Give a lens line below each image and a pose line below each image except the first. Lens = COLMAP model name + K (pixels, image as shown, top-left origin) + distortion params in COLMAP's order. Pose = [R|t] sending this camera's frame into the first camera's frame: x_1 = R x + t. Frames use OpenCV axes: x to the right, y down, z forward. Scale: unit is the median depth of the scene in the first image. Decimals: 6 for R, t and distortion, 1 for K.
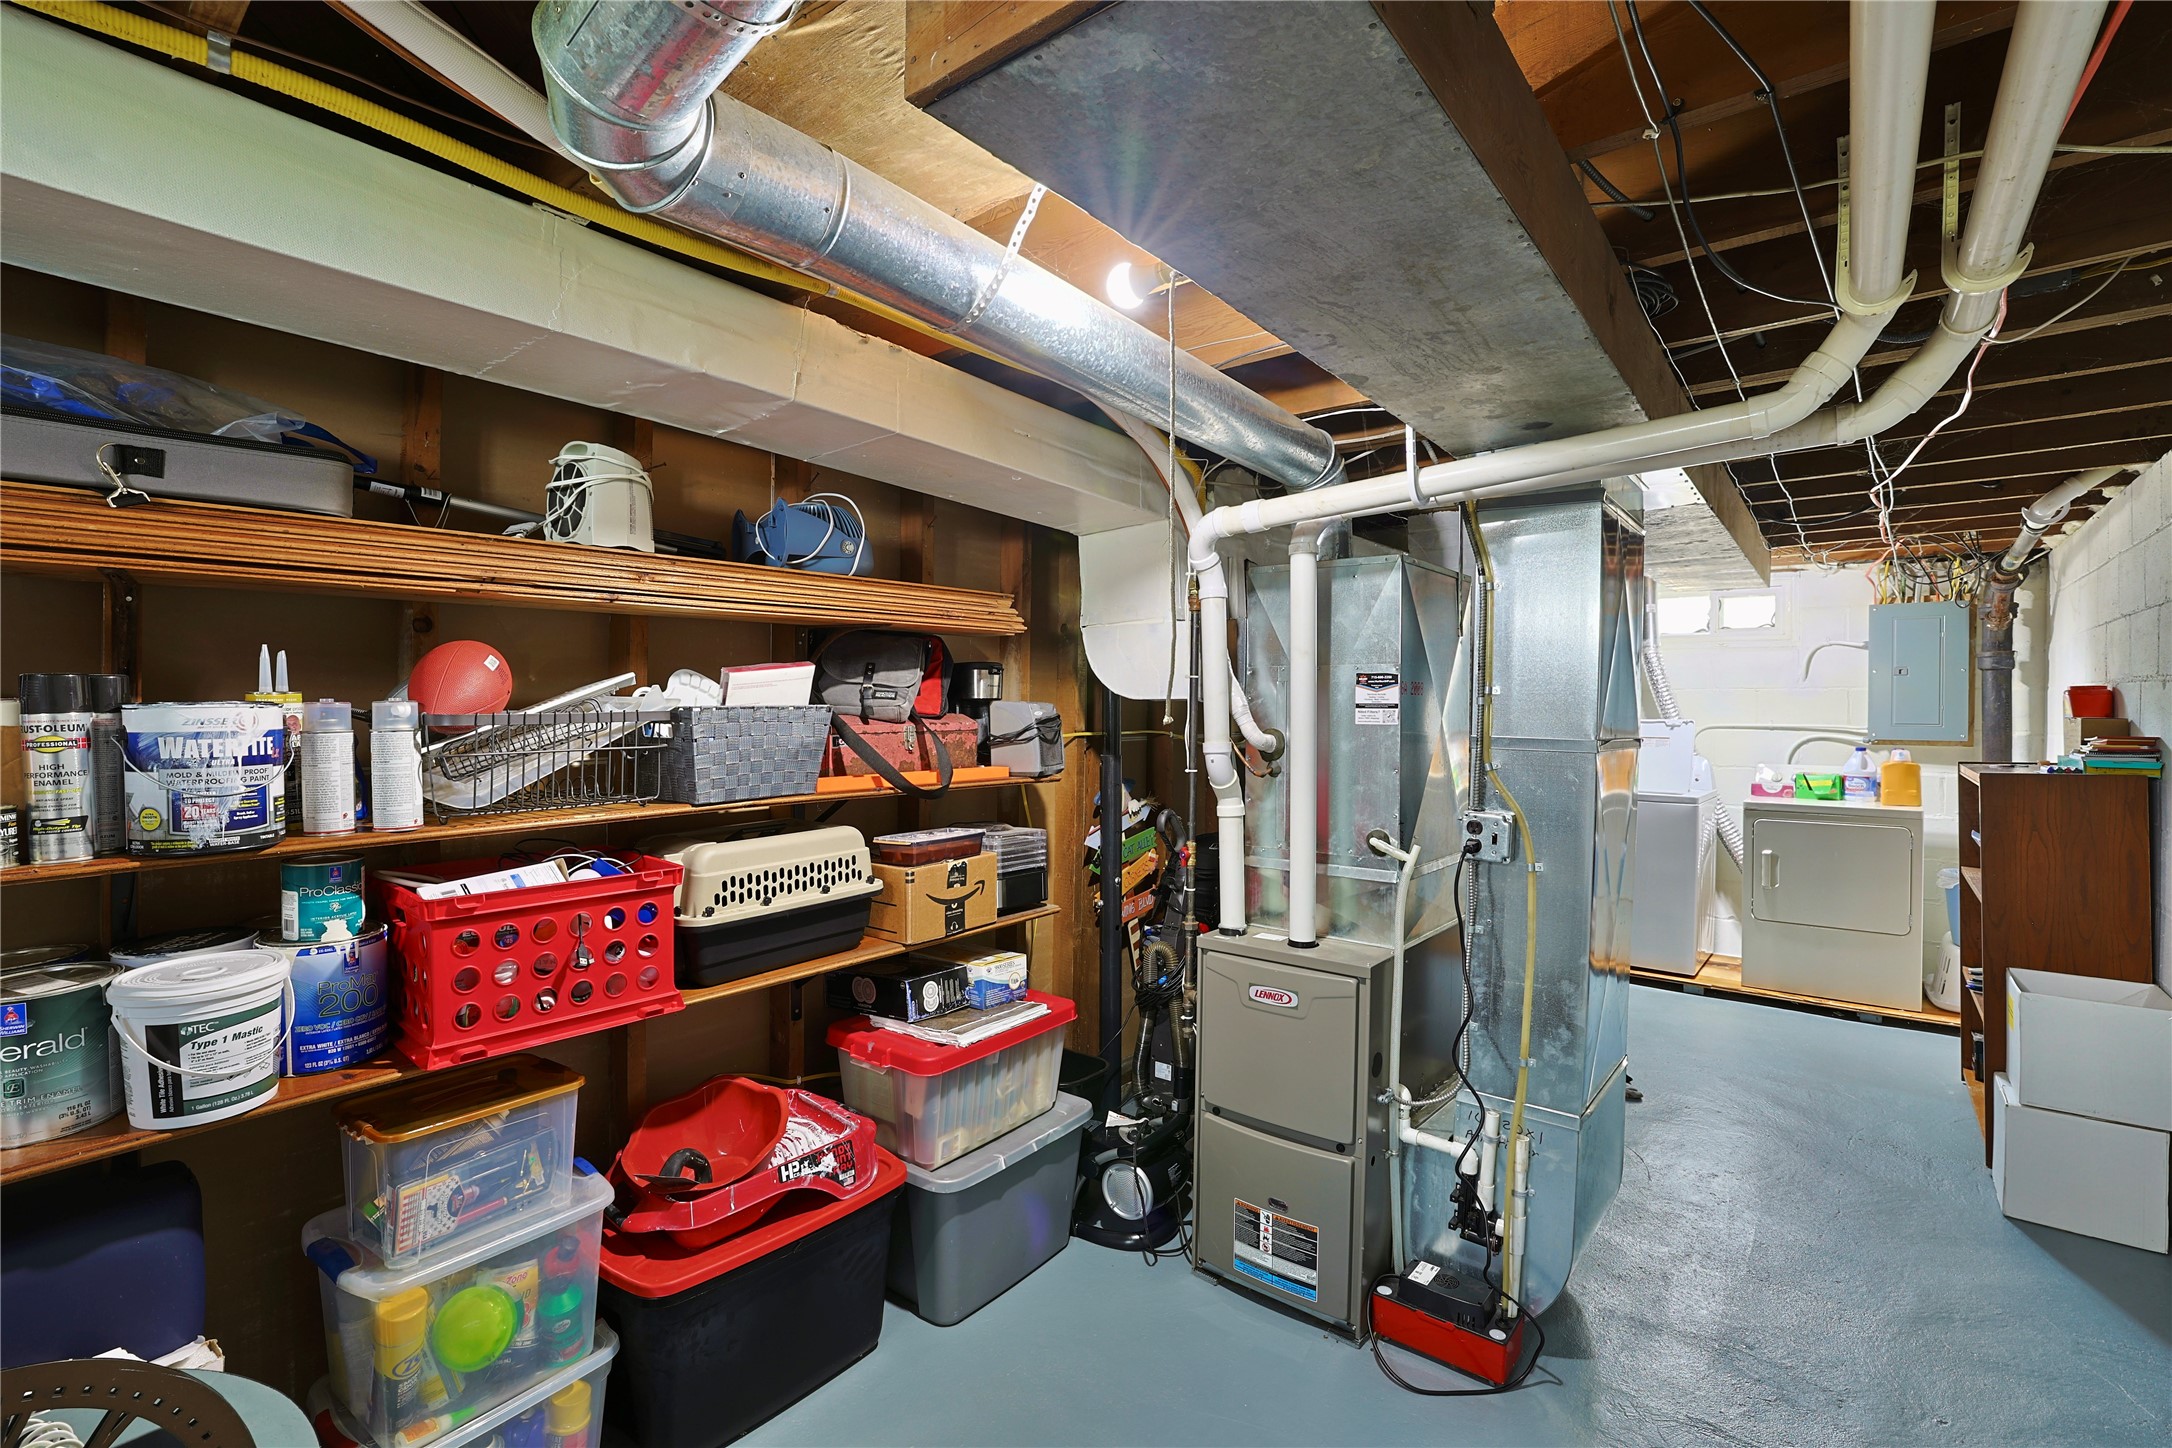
lens RADIAL K [[984.3, 0, 1081.6], [0, 984.3, 728.8], [0, 0, 1]] dist [-0.047839, 0.017987]
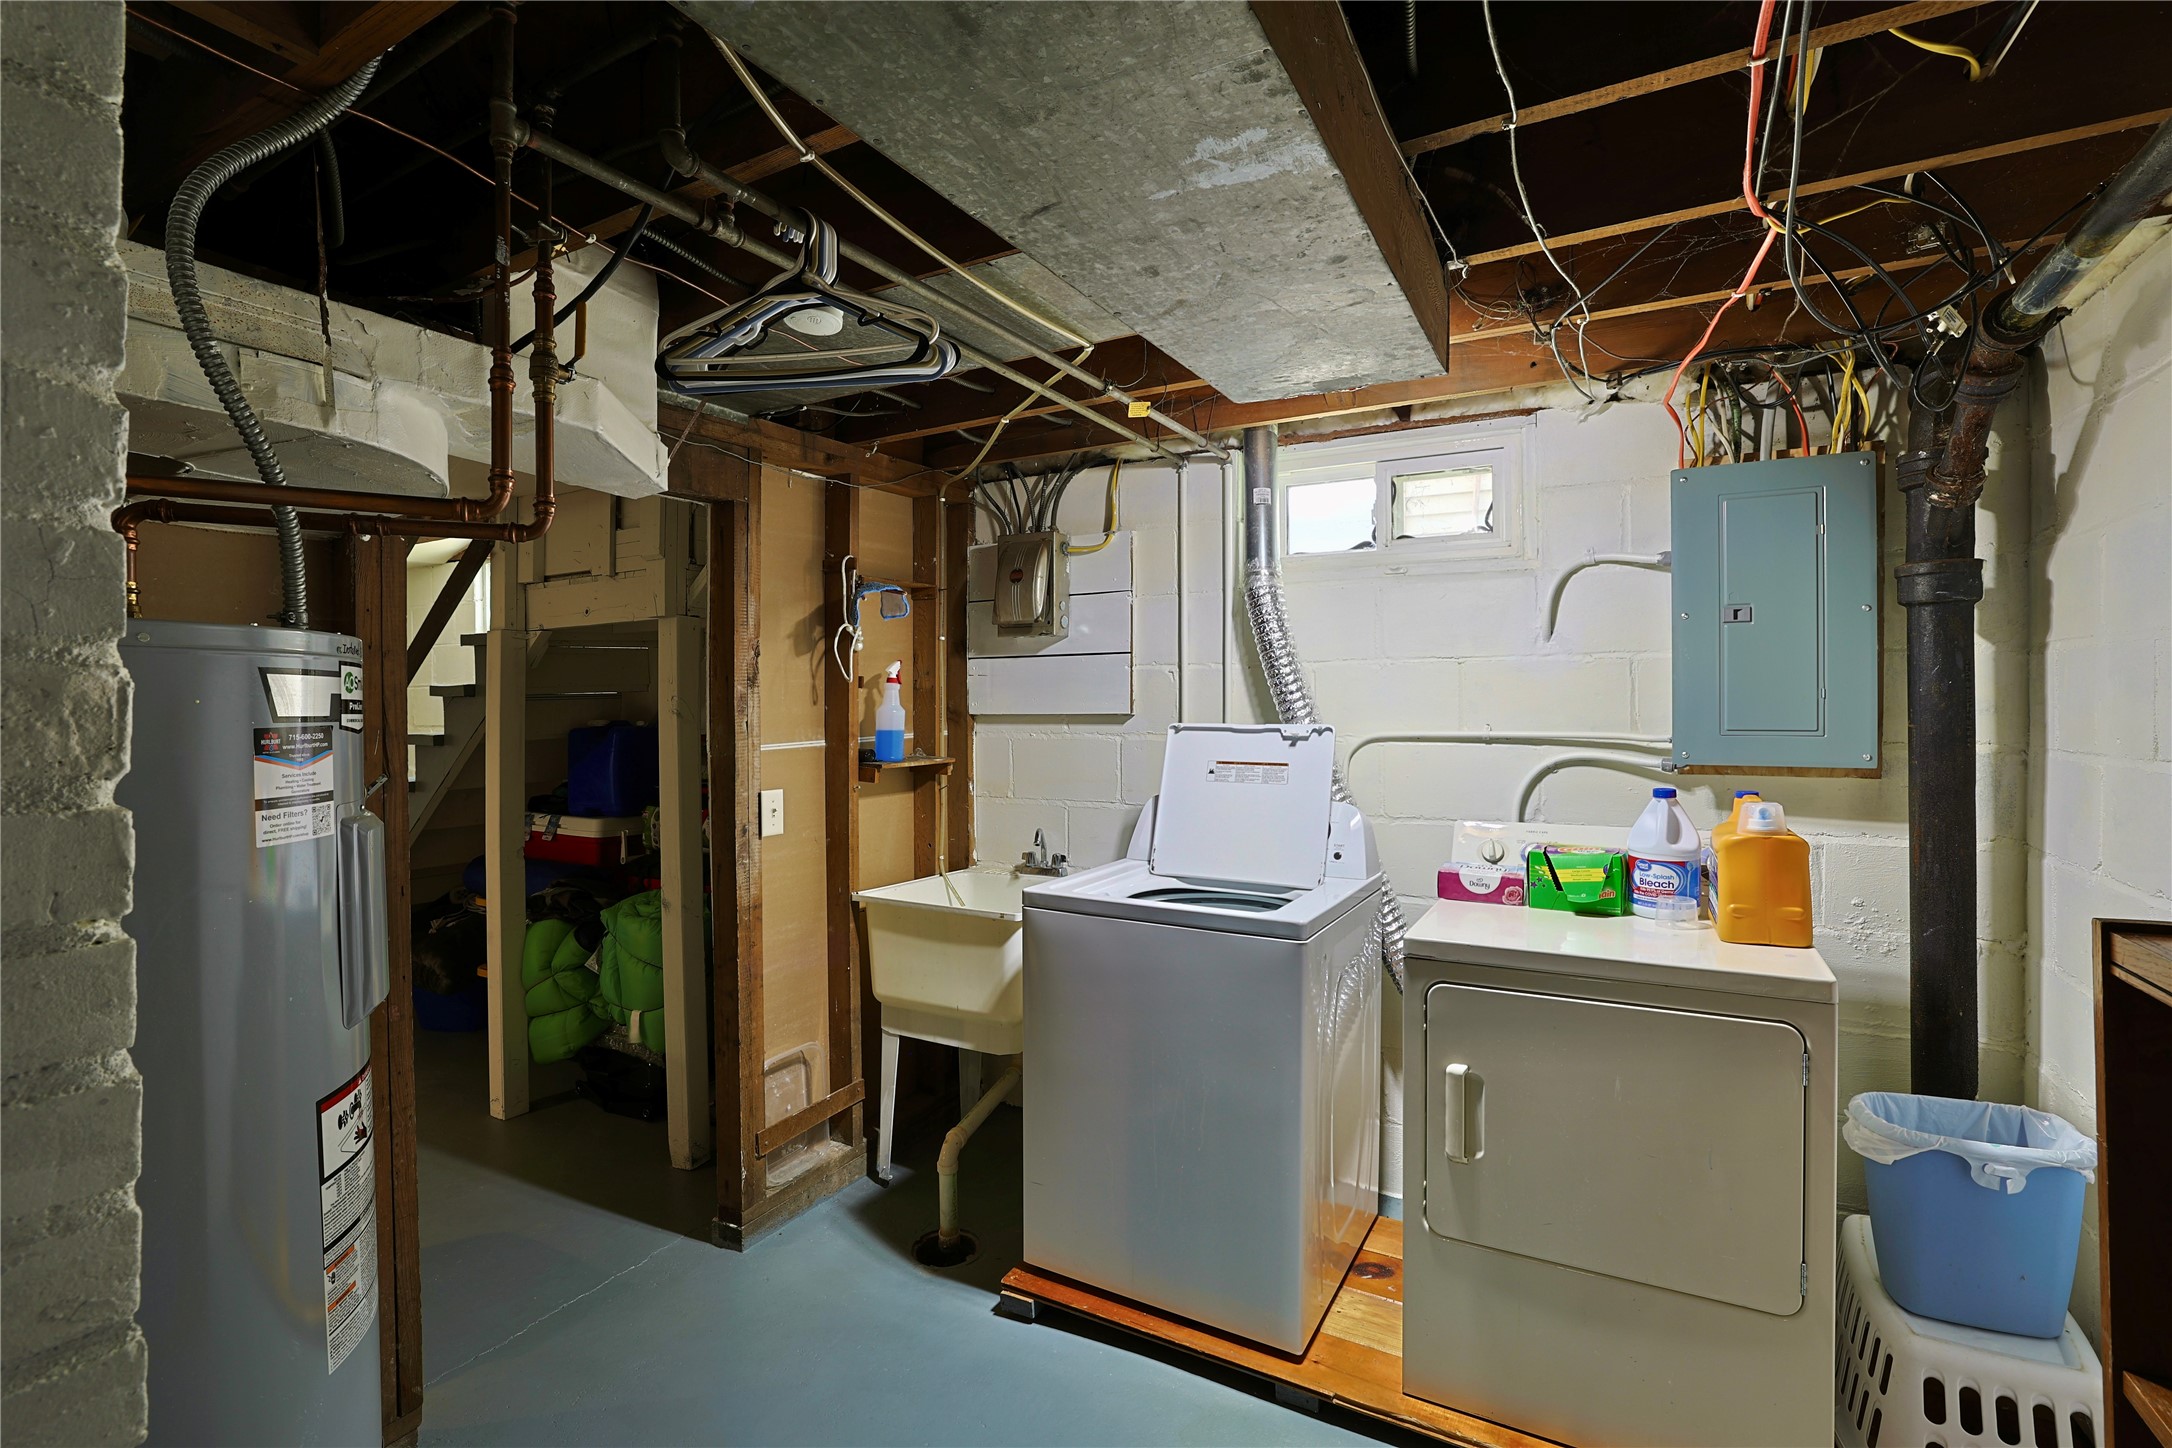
lens RADIAL K [[984.3, 0, 1091.5], [0, 984.3, 712.8], [0, 0, 1]] dist [-0.047839, 0.017987]
pose [[0.983834, -0.011873, 0.178690, 0.483313], [0.013857, 0.999855, -0.009855, -0.013269], [-0.178547, 0.012172, 0.983856, 0.620677]]
